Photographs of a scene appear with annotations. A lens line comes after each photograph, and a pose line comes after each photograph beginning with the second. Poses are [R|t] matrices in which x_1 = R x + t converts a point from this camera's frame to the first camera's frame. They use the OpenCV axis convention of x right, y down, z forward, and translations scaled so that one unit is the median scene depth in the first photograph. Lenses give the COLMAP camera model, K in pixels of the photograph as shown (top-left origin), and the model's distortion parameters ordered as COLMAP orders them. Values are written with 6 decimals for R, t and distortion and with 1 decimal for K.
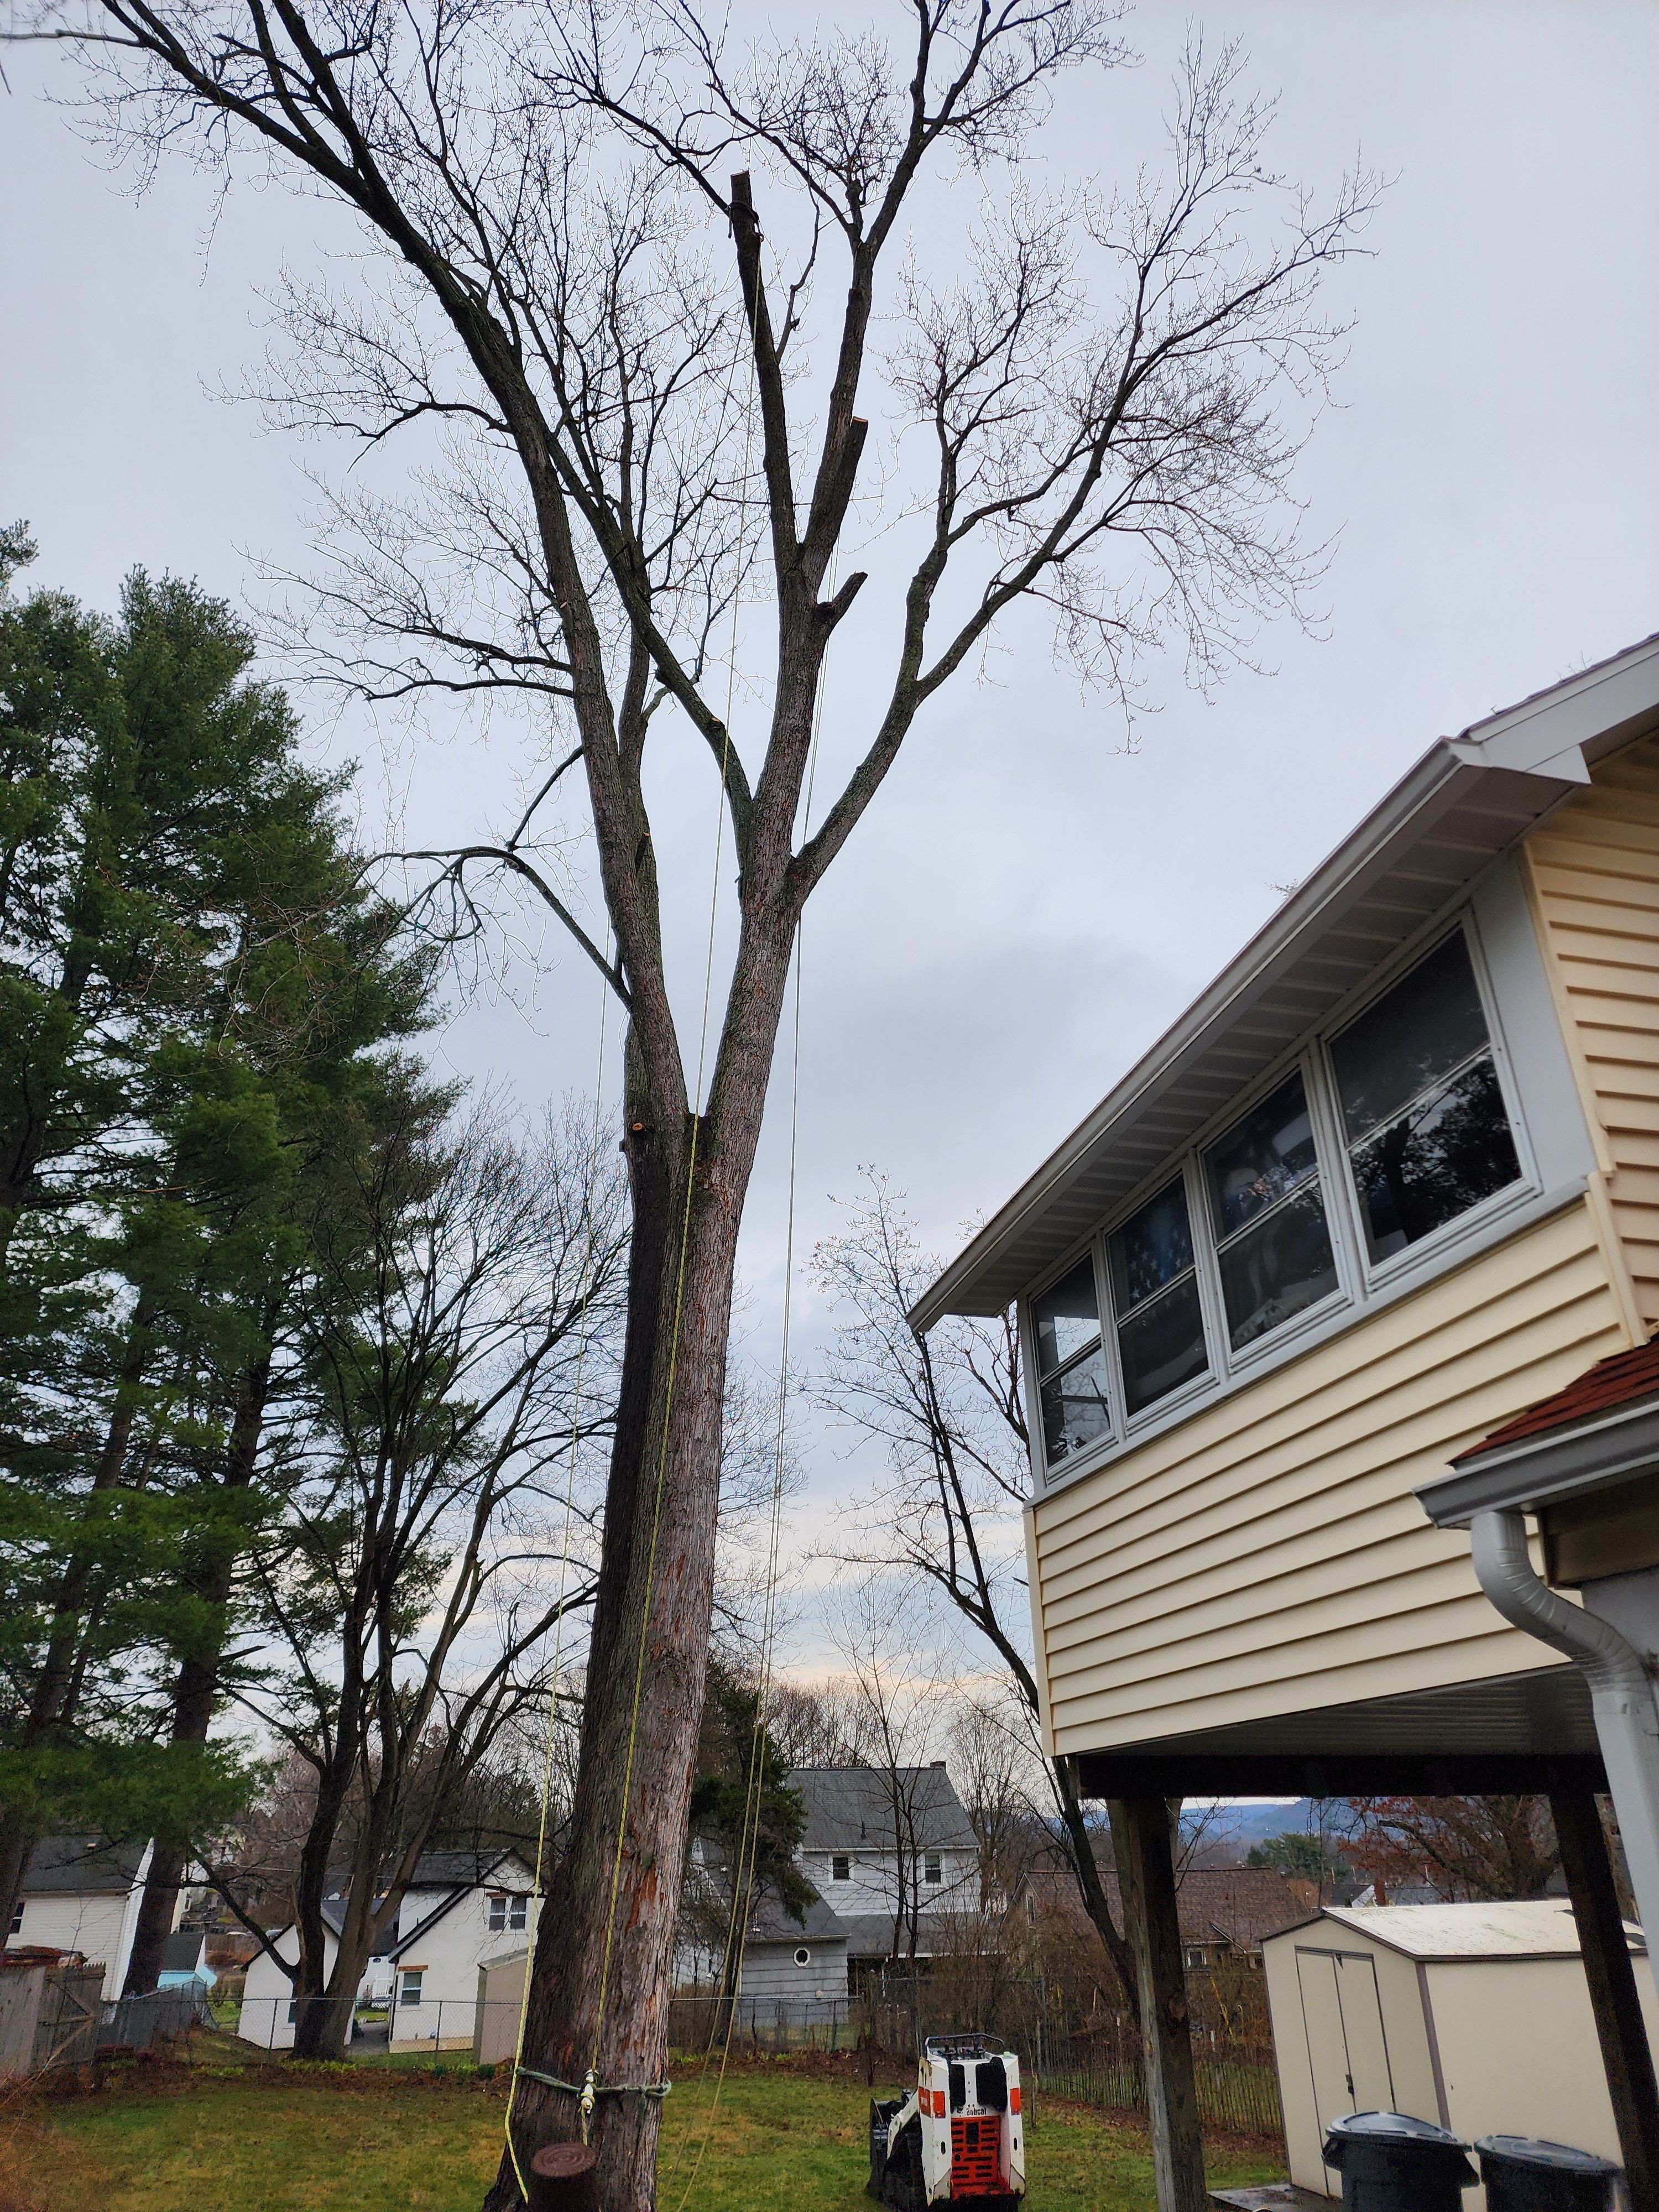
lens RADIAL K [[1462.4, 0, 835.2], [0, 1462.4, 1132.1], [0, 0, 1]] dist [0.087462, -0.072227]
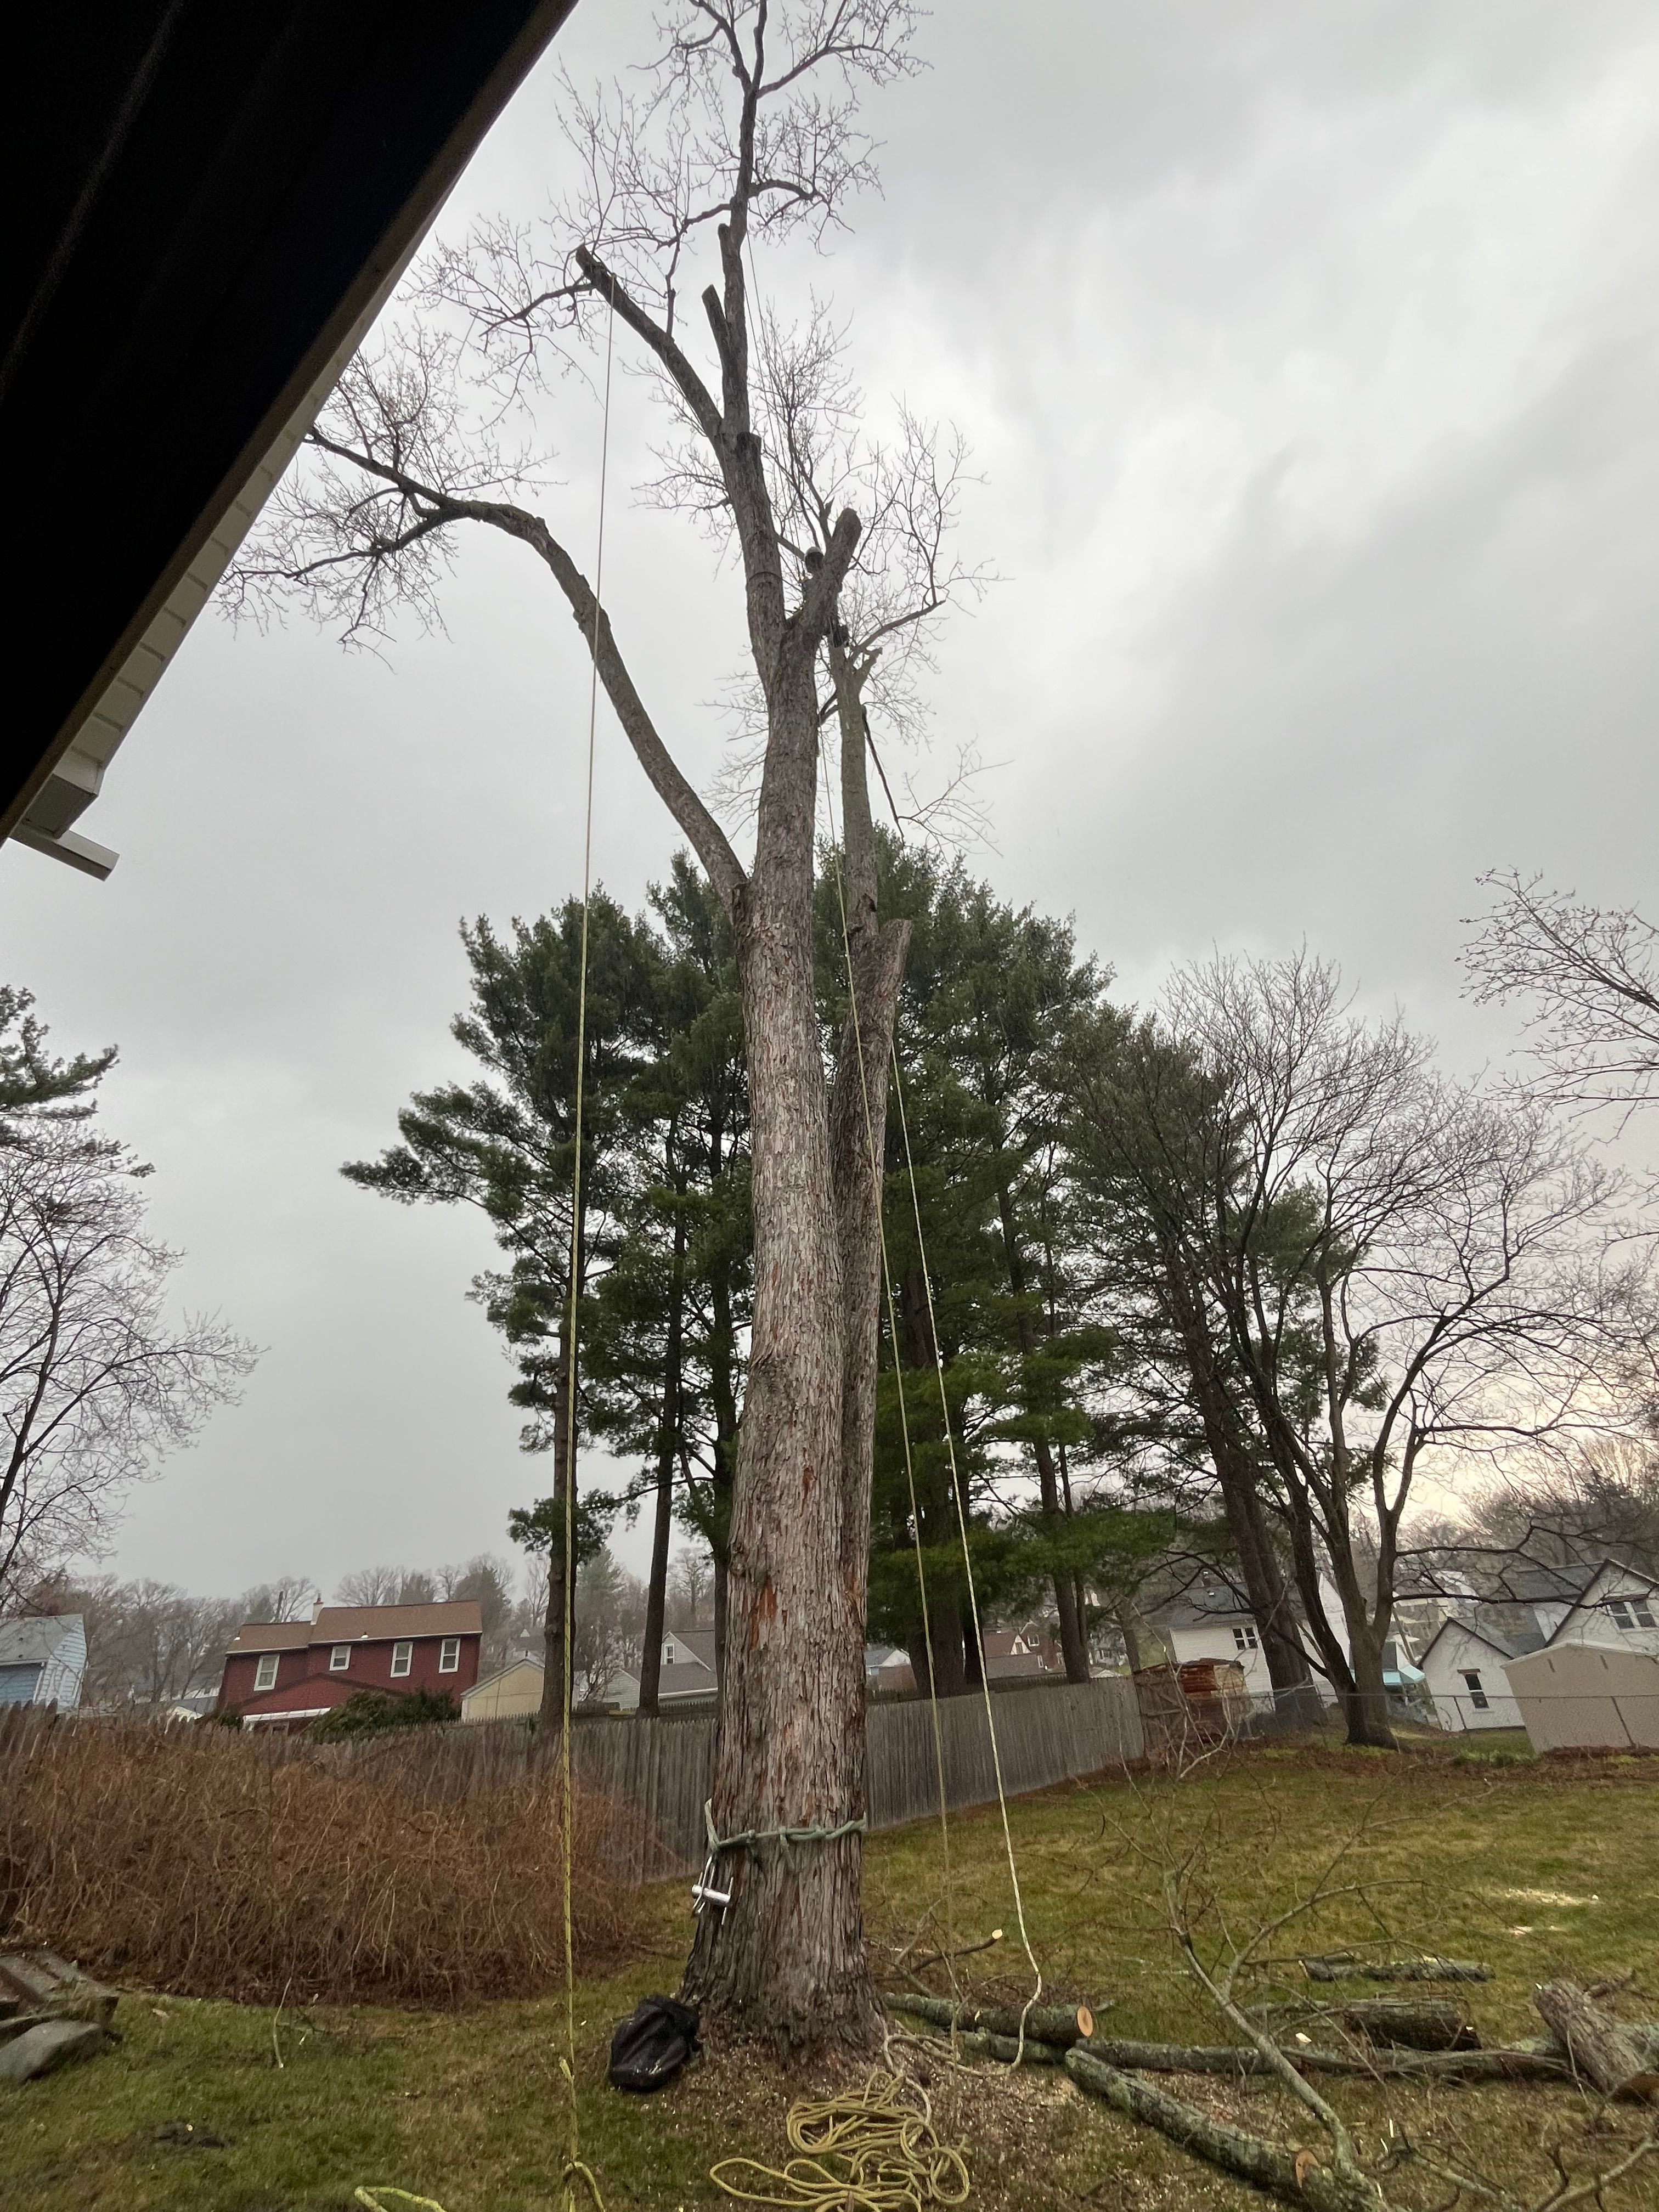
lens RADIAL K [[938.8, 0, 829.5], [0, 938.8, 1106.0], [0, 0, 1]] dist [-0.004085, -0.000315]
pose [[0.597453, -0.435564, -0.673301, 0.127383], [0.415156, 0.886352, -0.205000, 0.114270], [0.686073, -0.157047, 0.710381, 0.206322]]
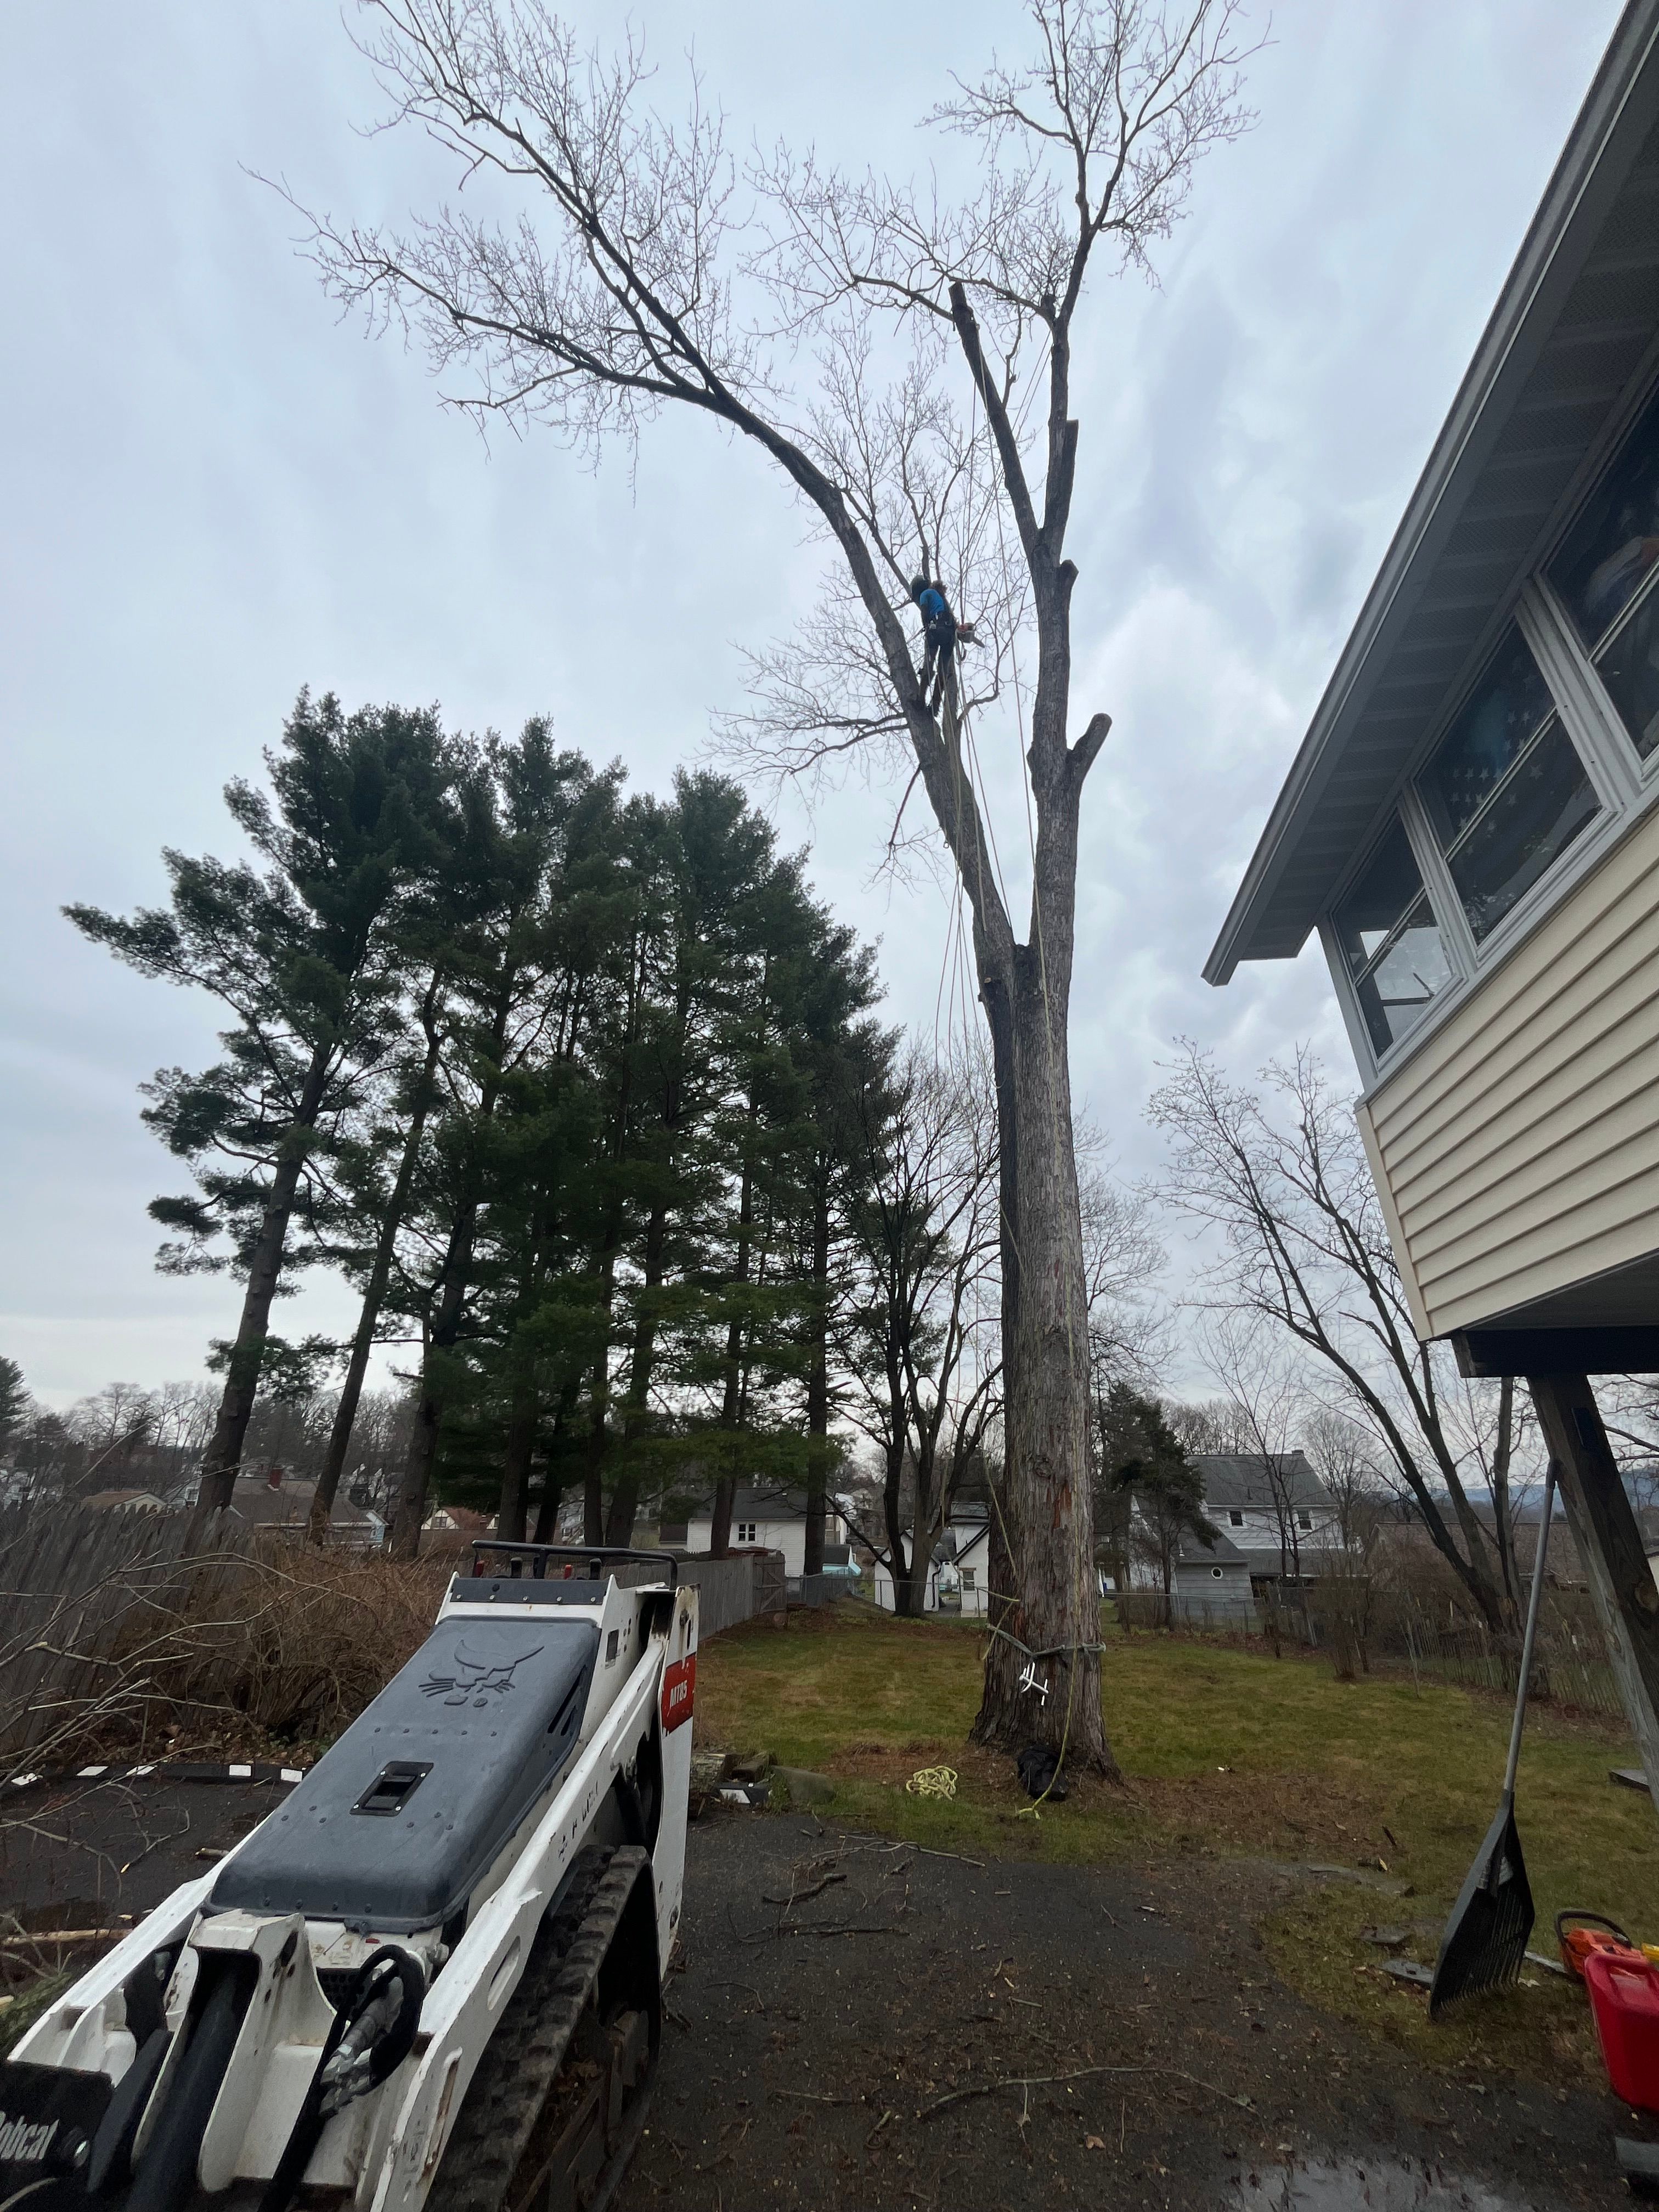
lens RADIAL K [[890.7, 0, 824.0], [0, 890.7, 1104.0], [0, 0, 1]] dist [-0.004023, -0.000288]
pose [[0.922533, -0.146732, -0.356936, 0.002843], [0.154994, 0.987900, -0.005517, 0.041554], [0.353427, -0.050234, 0.934112, 0.065661]]
